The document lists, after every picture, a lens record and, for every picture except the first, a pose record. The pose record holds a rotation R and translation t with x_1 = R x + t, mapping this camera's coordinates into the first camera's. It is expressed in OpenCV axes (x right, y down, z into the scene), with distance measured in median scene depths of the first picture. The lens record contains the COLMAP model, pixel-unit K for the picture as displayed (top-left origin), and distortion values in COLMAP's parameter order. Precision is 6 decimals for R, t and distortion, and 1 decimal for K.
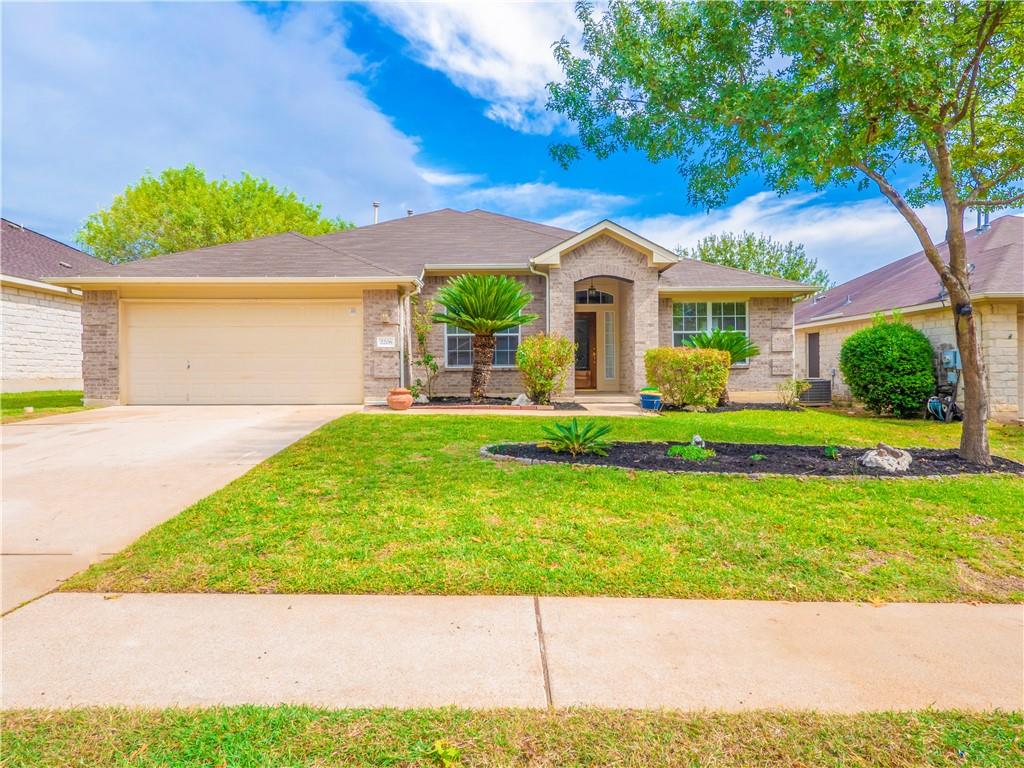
lens RADIAL K [[595.5, 0, 510.1], [0, 595.5, 380.0], [0, 0, 1]] dist [-0.004696, -0.001999]
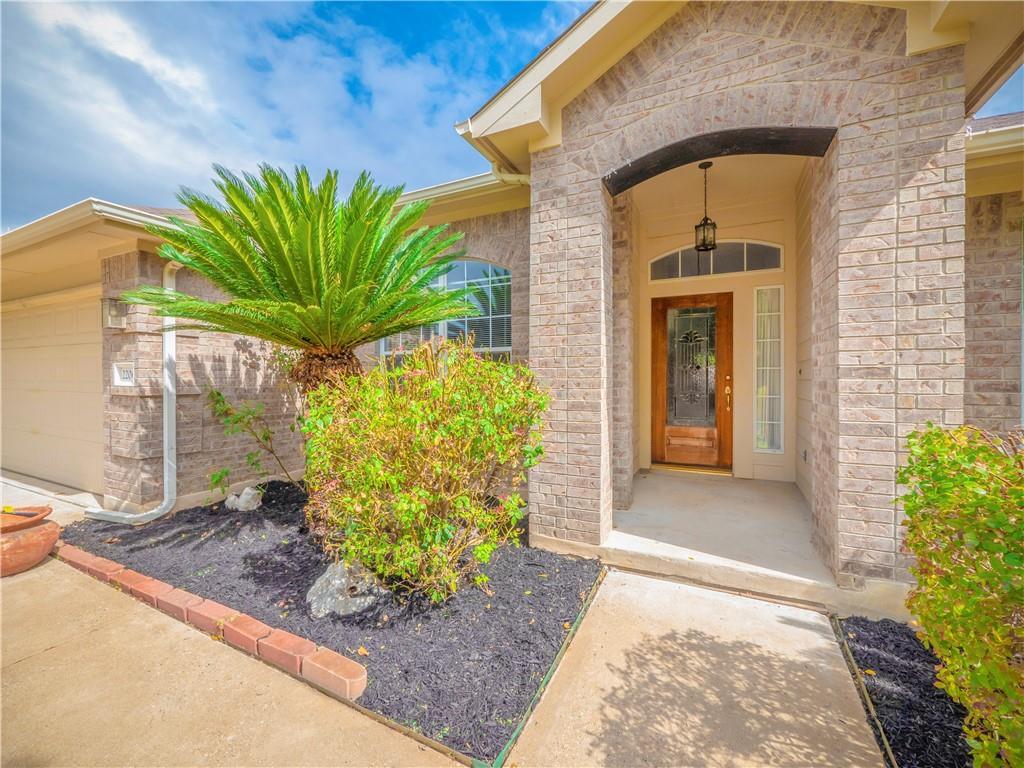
lens RADIAL K [[440.0, 0, 506.3], [0, 440.0, 379.5], [0, 0, 1]] dist [0.001352, 0.000329]
pose [[0.895740, 0.007487, -0.444515, 0.166623], [-0.010589, 0.999934, -0.004497, -0.056689], [0.444452, 0.008735, 0.895760, 0.769760]]
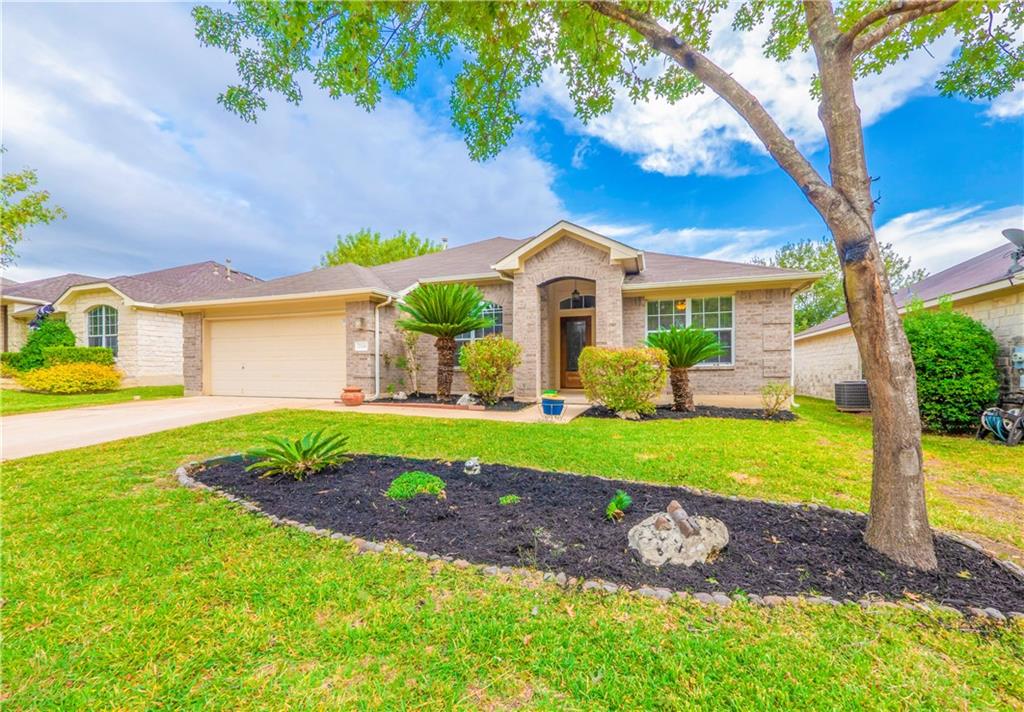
lens RADIAL K [[427.2, 0, 515.5], [0, 427.2, 376.9], [0, 0, 1]] dist [0.001314, -0.000058]
pose [[0.945526, 0.007172, -0.325467, 0.314421], [-0.007487, 0.999972, 0.000283, -0.006119], [0.325460, 0.002169, 0.945553, 0.291225]]
